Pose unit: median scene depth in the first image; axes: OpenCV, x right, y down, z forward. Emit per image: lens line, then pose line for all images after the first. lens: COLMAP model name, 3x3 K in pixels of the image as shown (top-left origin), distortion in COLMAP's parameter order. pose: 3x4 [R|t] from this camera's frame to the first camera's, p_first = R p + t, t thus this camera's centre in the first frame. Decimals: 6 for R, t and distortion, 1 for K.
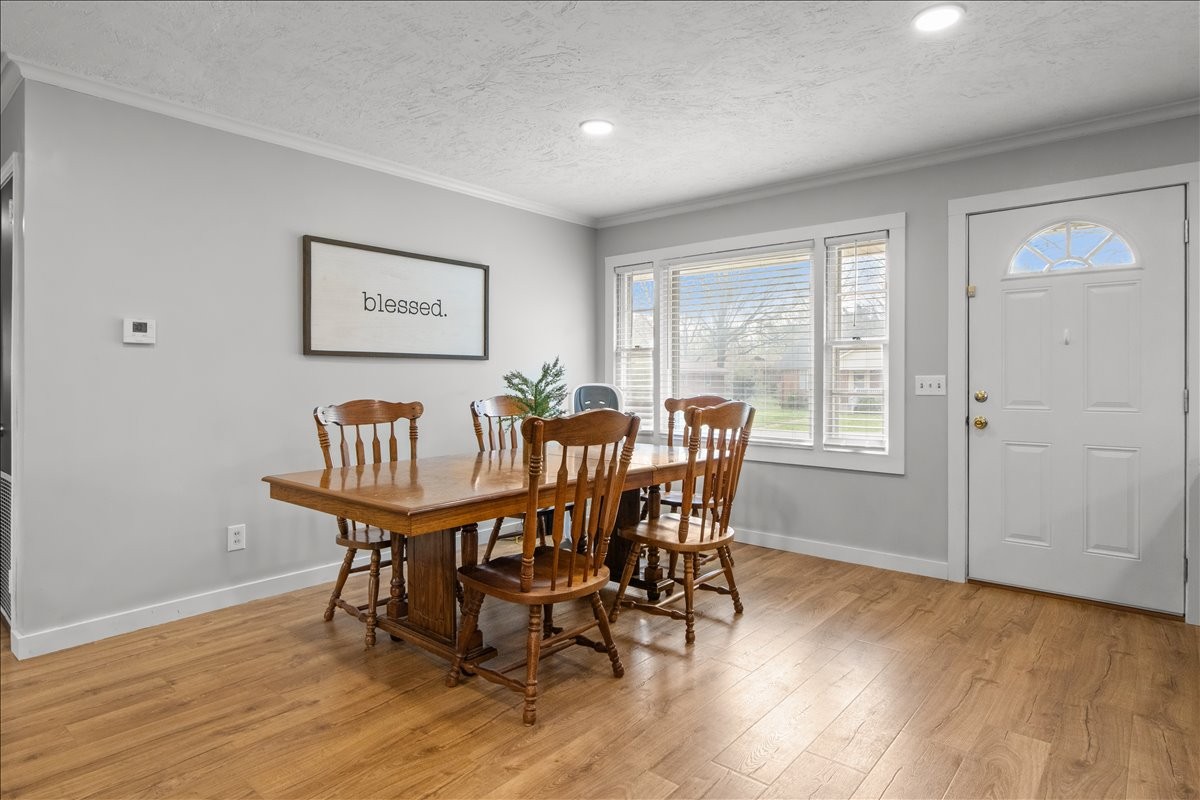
lens RADIAL K [[663.5, 0, 587.9], [0, 663.5, 380.3], [0, 0, 1]] dist [0.001810, 0.000316]
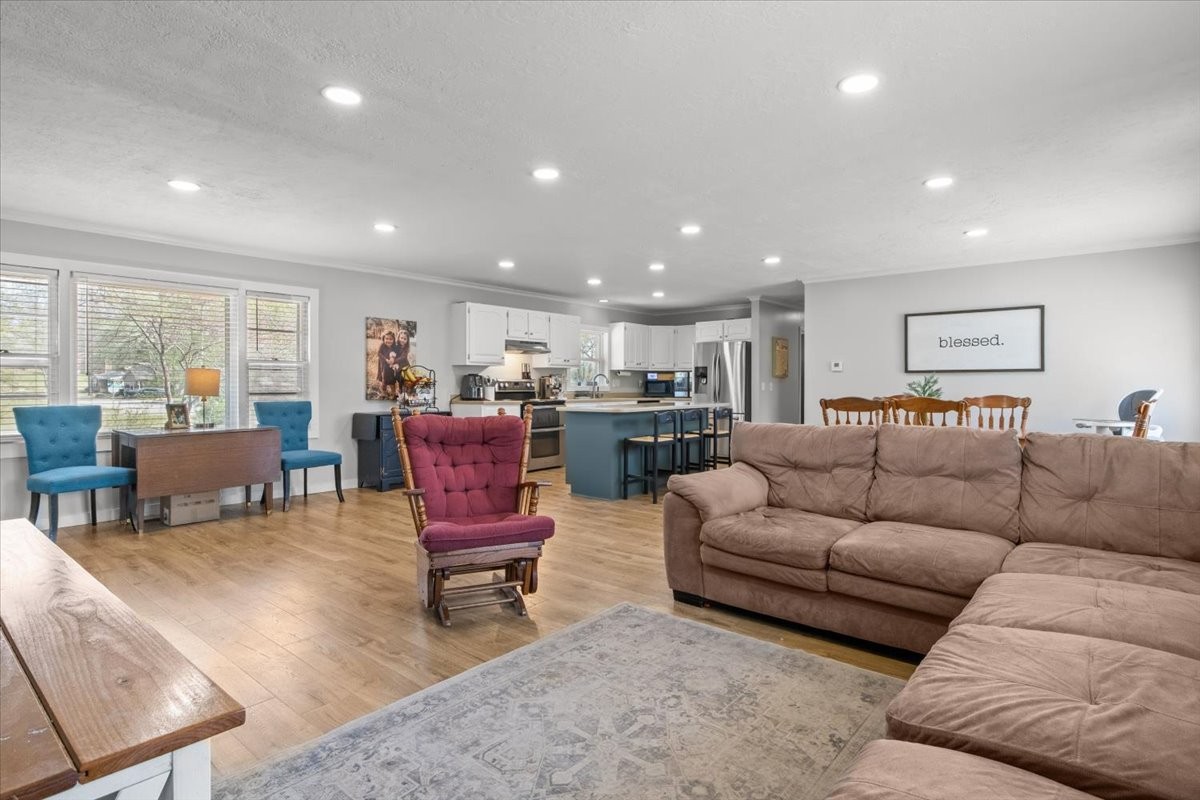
lens RADIAL K [[605.4, 0, 617.1], [0, 605.4, 392.5], [0, 0, 1]] dist [-0.001432, 0.000475]
pose [[0.032819, 0.011516, -0.999395, 1.383590], [-0.004044, 0.999927, 0.011389, 0.004816], [0.999453, 0.003668, 0.032863, 0.052725]]
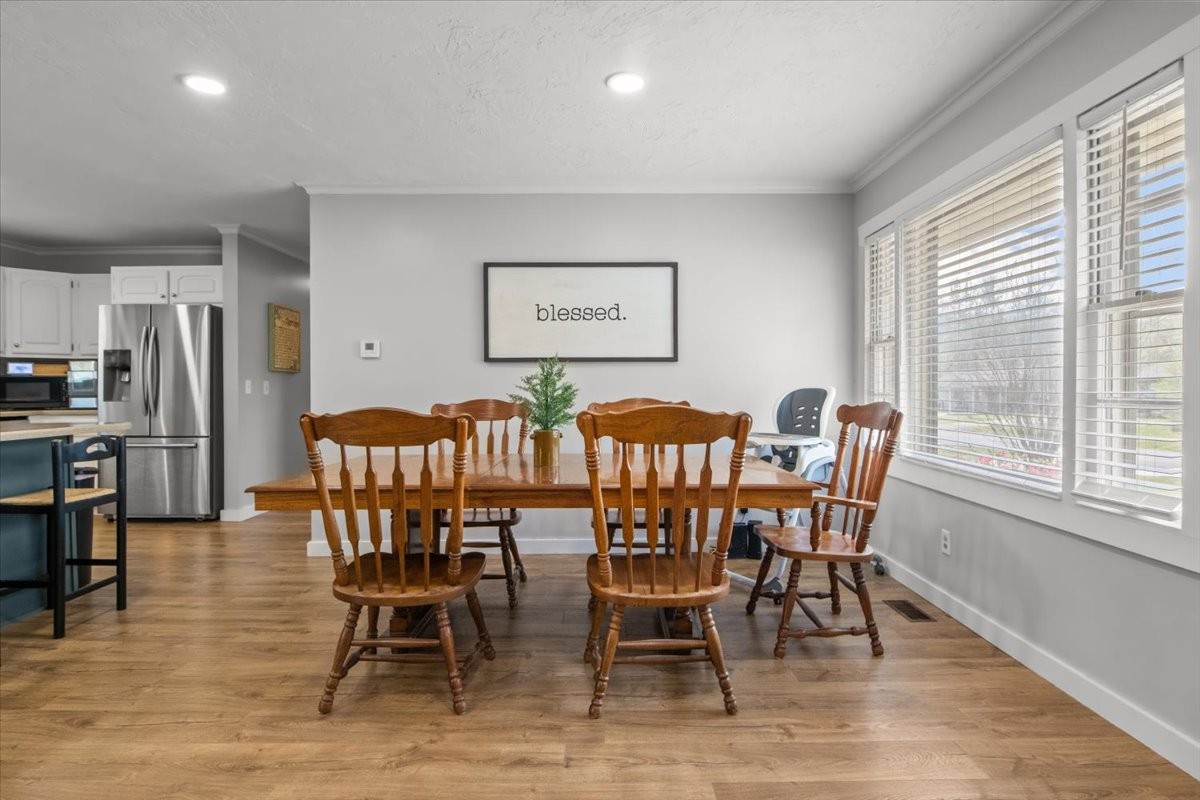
lens RADIAL K [[603.0, 0, 613.5], [0, 603.0, 397.8], [0, 0, 1]] dist [-0.000573, -0.013574]
pose [[0.658461, 0.008977, -0.752562, 0.546955], [0.001274, 0.999914, 0.013042, 0.012757], [0.752614, -0.009546, 0.658393, 0.445165]]
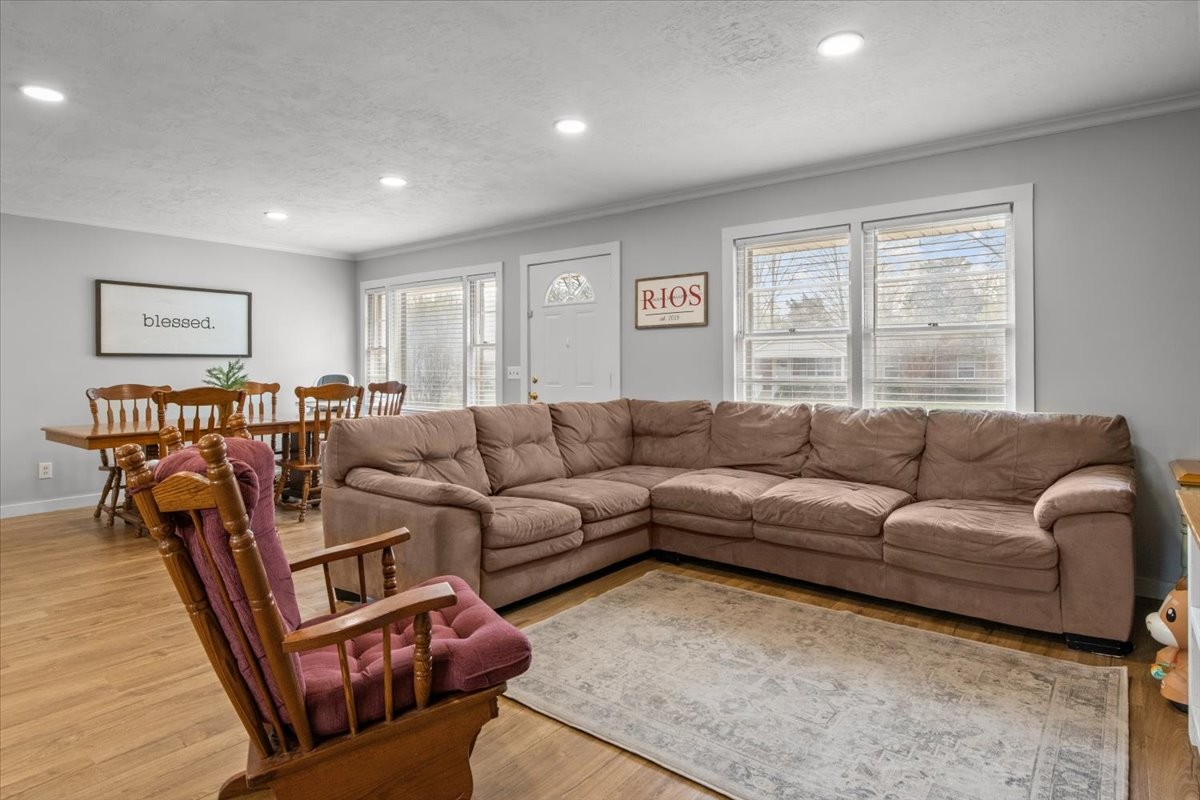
lens RADIAL K [[664.6, 0, 599.5], [0, 664.6, 368.9], [0, 0, 1]] dist [-0.006601, -0.000557]
pose [[0.999071, -0.005871, 0.042684, 0.678685], [0.005996, 0.999978, -0.002789, 0.003648], [-0.042666, 0.003042, 0.999085, -0.597983]]
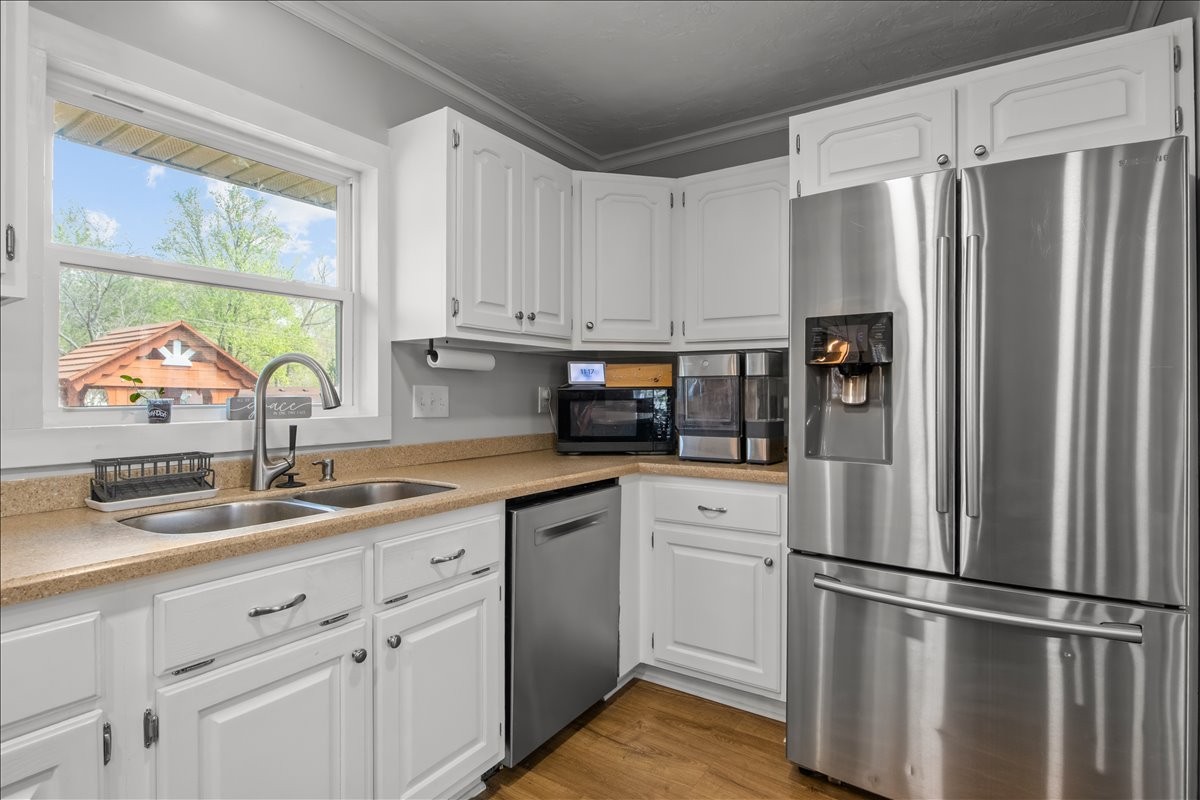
lens RADIAL K [[605.4, 0, 617.1], [0, 605.4, 392.5], [0, 0, 1]] dist [-0.001432, 0.000475]
pose [[0.139129, -0.002406, -0.990271, -0.719776], [-0.001732, 0.999995, -0.002673, -0.014523], [0.990273, 0.002087, 0.139124, 0.246102]]
